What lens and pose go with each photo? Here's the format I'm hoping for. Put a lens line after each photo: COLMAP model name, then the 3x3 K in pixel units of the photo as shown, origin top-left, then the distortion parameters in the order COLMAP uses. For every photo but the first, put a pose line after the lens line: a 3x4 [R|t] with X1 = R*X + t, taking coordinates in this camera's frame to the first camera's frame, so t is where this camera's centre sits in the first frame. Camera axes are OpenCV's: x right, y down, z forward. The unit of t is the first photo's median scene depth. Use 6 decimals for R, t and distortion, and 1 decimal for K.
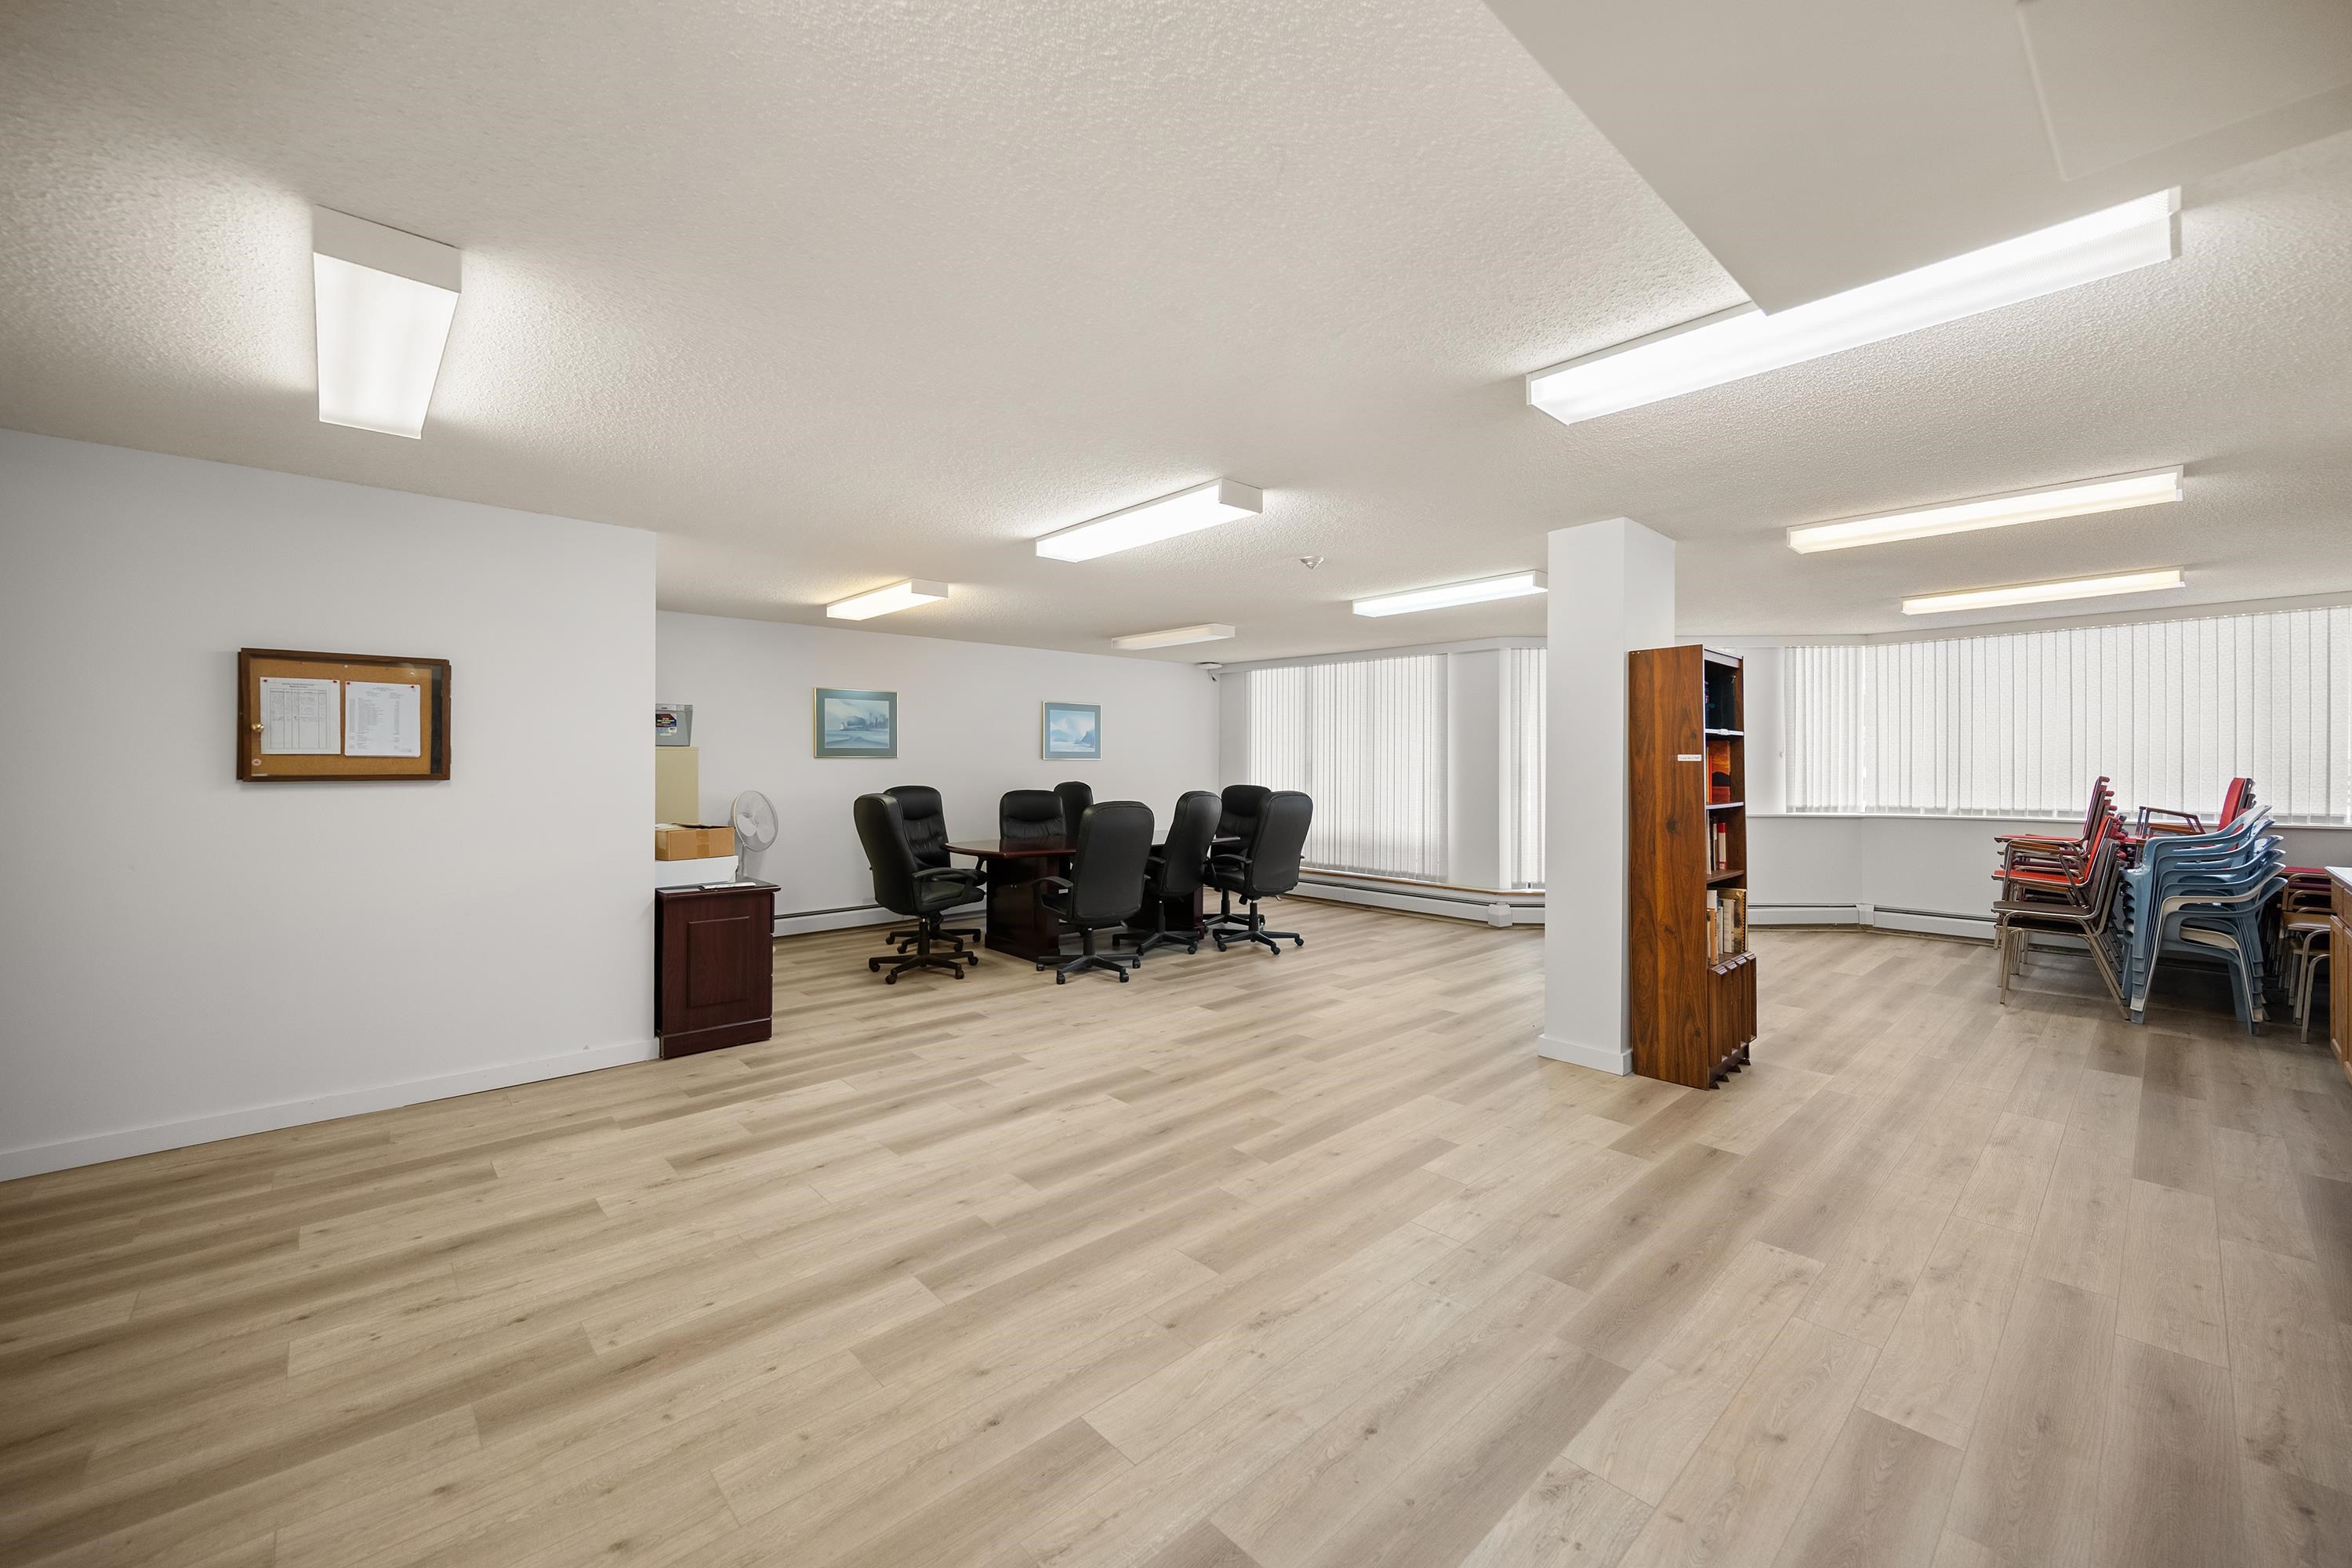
lens RADIAL K [[917.3, 0, 1180.2], [0, 917.3, 769.2], [0, 0, 1]] dist [-0.001541, -0.000298]
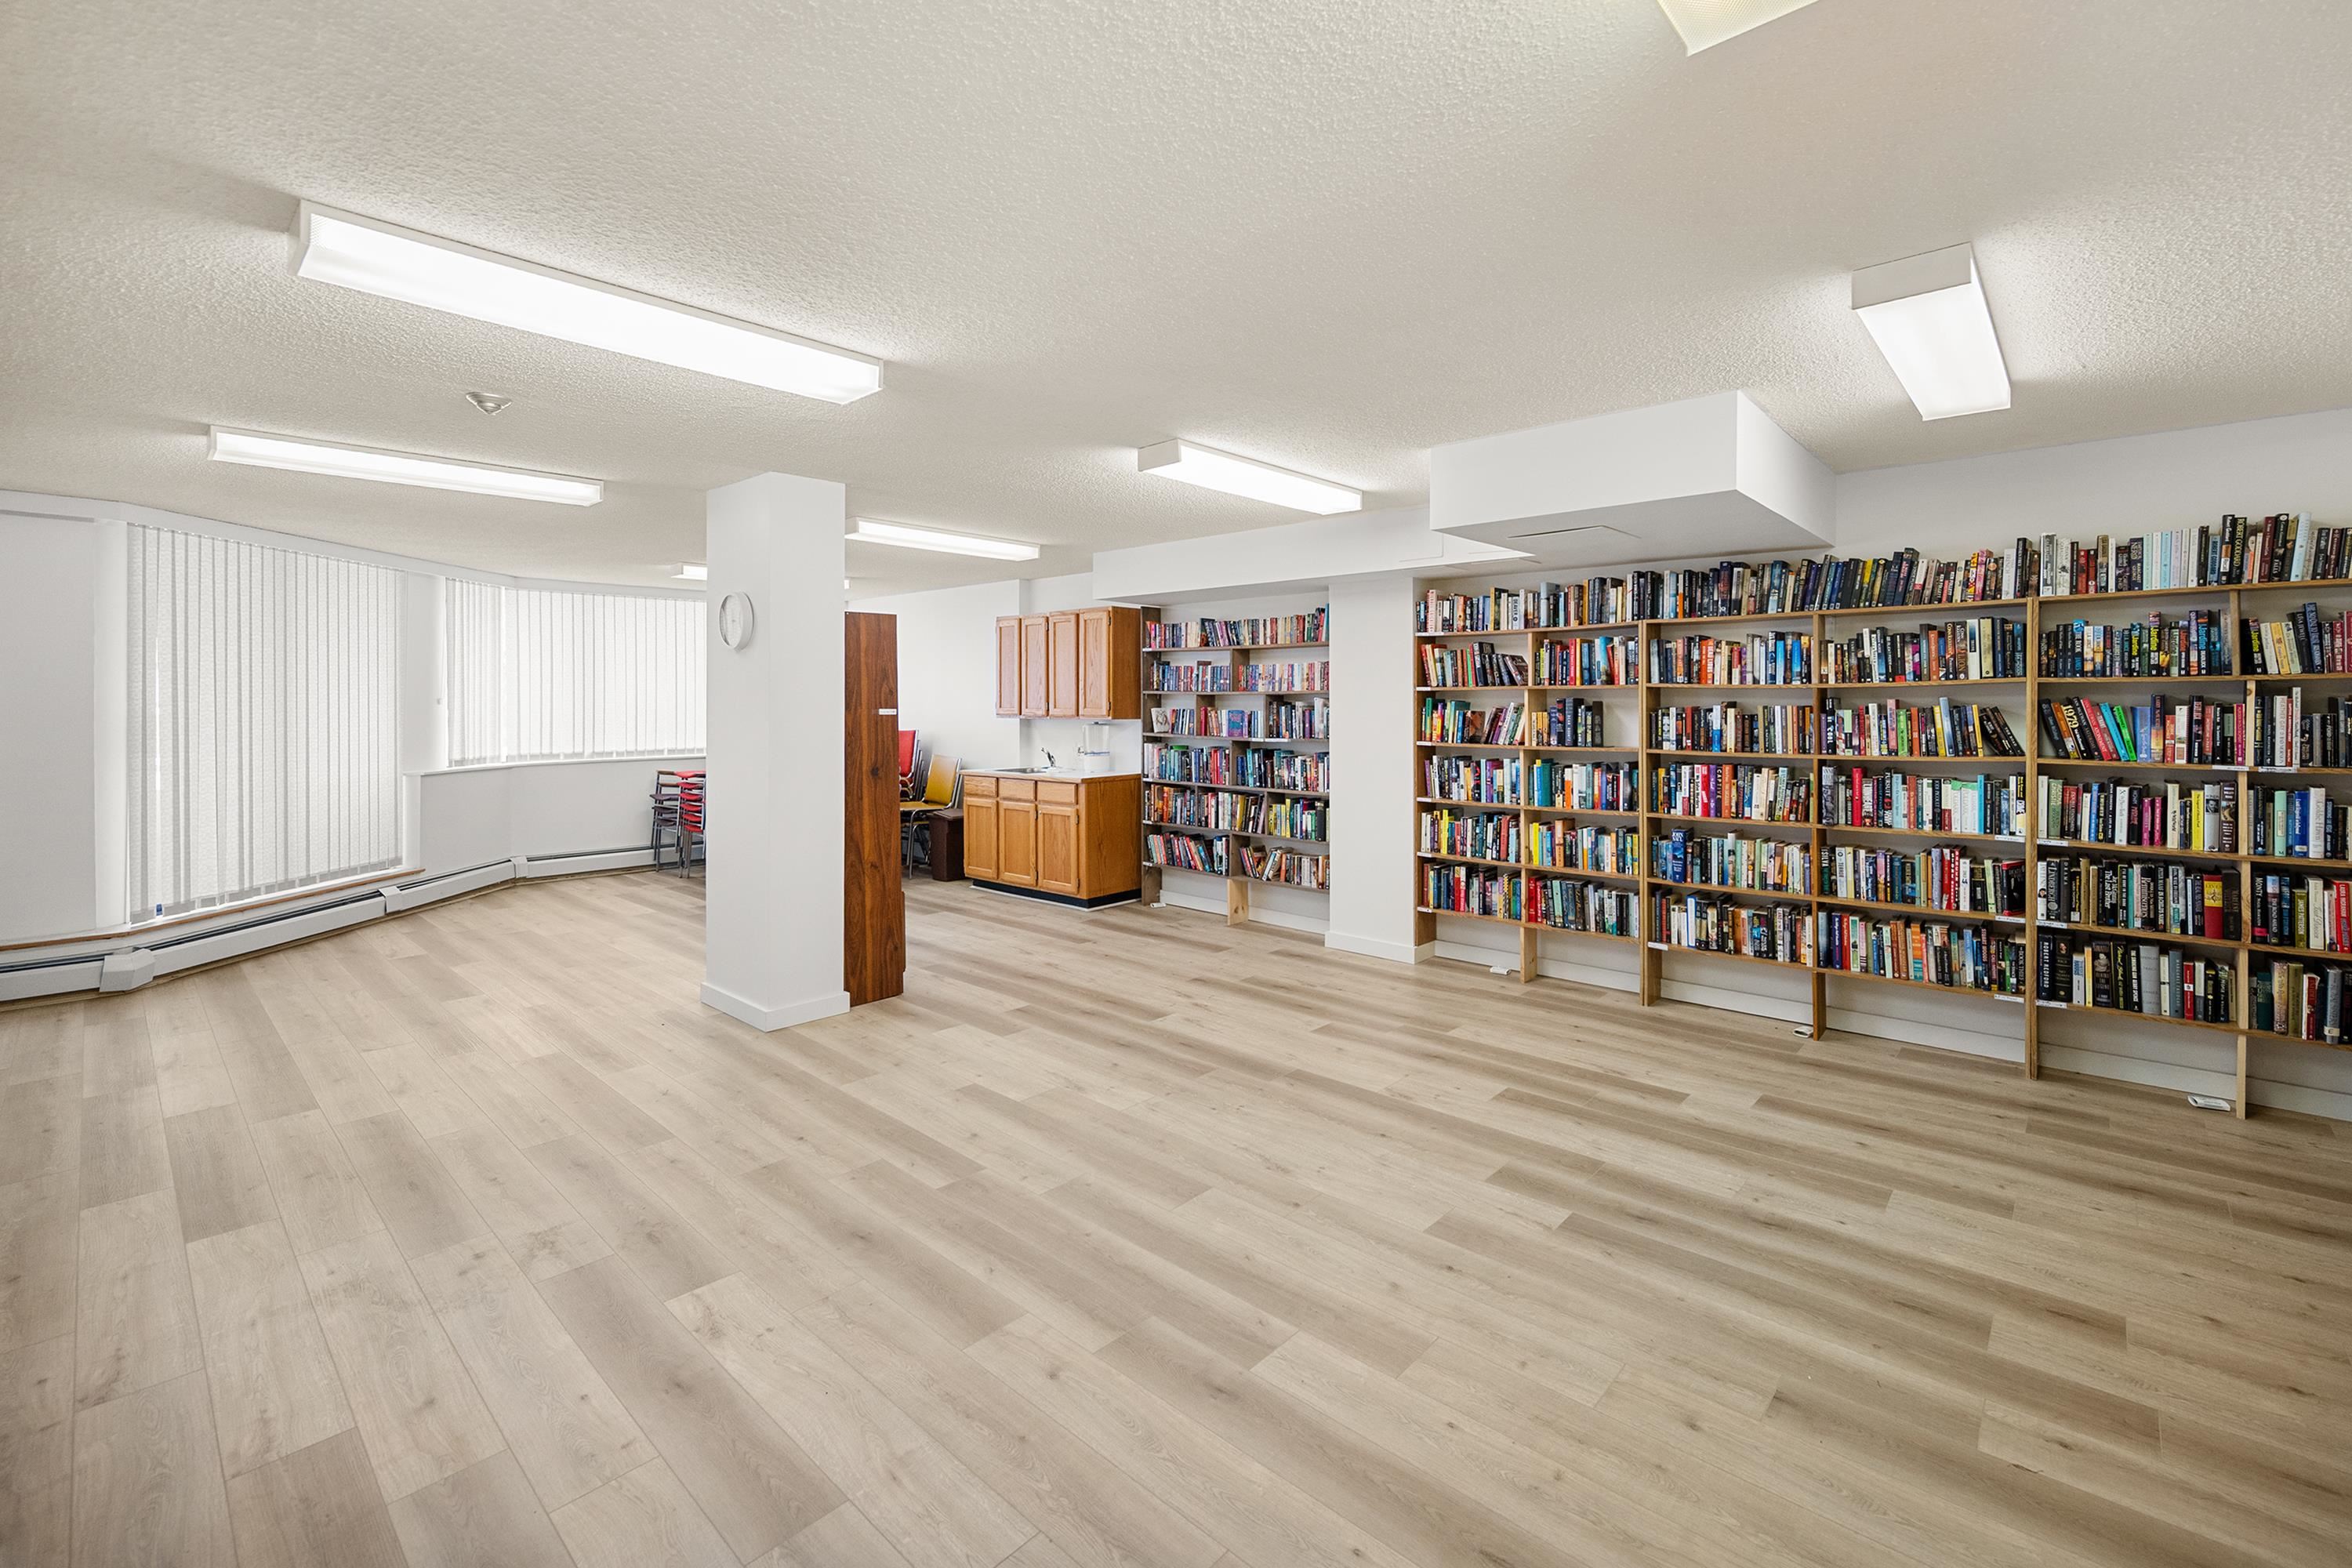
lens RADIAL K [[1004.2, 0, 1232.4], [0, 1004.2, 705.9], [0, 0, 1]] dist [0.001998, -0.000064]
pose [[-0.102512, -0.003442, 0.994726, -0.897111], [0.005323, 0.999978, 0.004009, -0.027275], [-0.994718, 0.005706, -0.102491, 0.846171]]
